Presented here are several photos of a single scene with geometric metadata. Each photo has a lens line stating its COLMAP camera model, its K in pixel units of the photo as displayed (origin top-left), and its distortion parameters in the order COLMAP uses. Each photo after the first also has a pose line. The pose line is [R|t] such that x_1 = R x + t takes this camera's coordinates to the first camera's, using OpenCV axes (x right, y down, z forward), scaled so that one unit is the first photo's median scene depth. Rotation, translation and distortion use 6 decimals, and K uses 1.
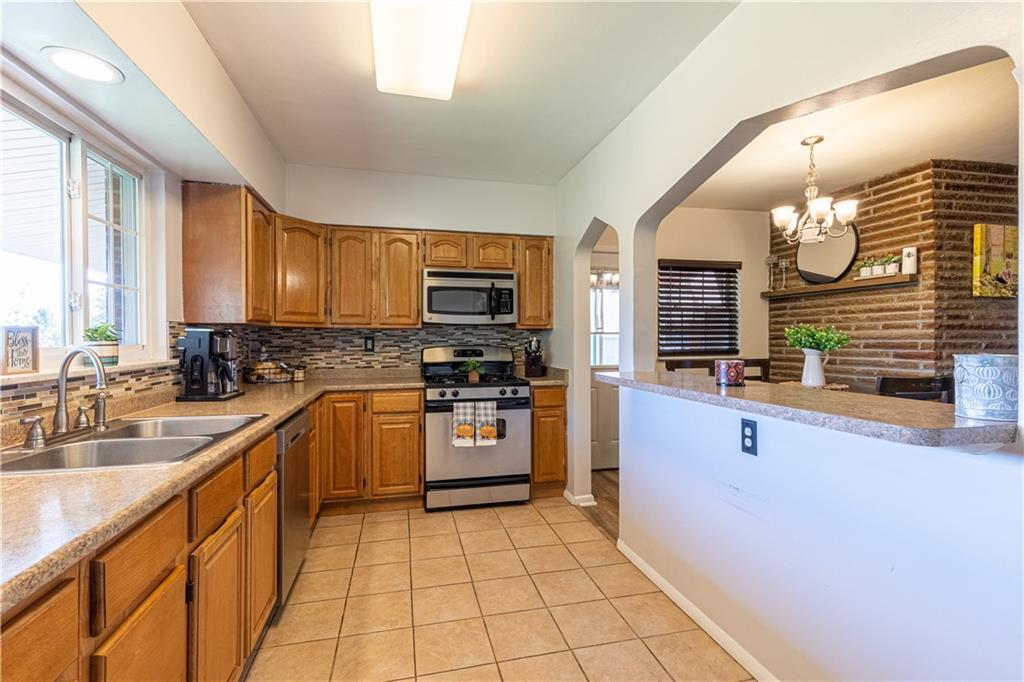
lens RADIAL K [[459.5, 0, 509.3], [0, 459.5, 340.5], [0, 0, 1]] dist [0.002037, -0.000226]
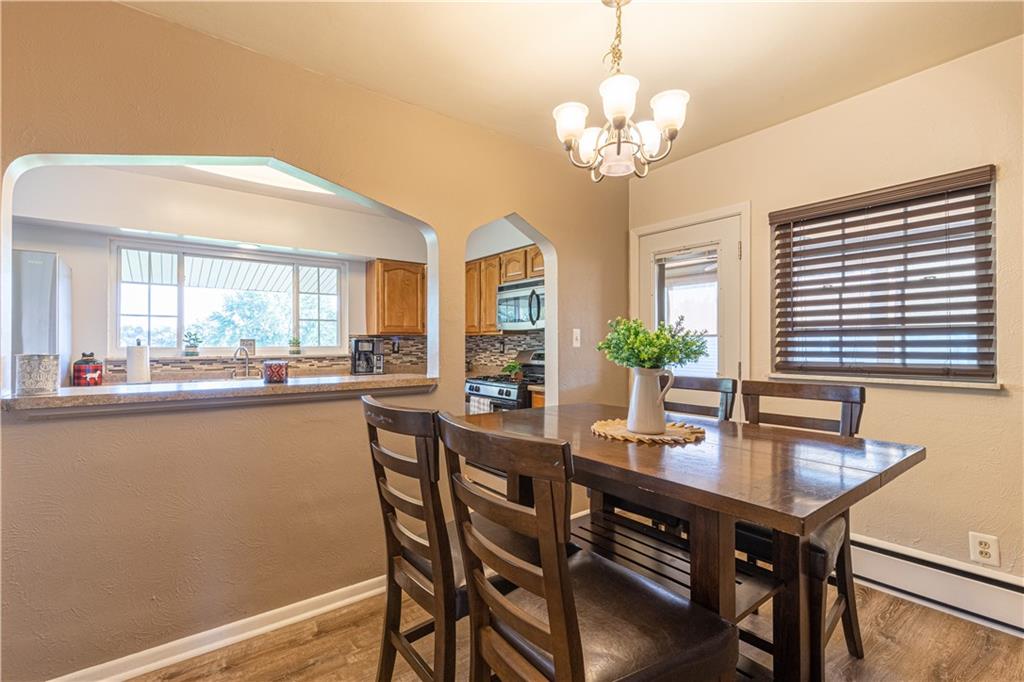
lens RADIAL K [[459.5, 0, 509.3], [0, 459.5, 340.5], [0, 0, 1]] dist [0.002037, -0.000226]
pose [[0.400138, -0.005680, -0.916437, 0.887847], [-0.003410, 0.999965, -0.007687, -0.001826], [0.916448, 0.006201, 0.400105, 0.519320]]
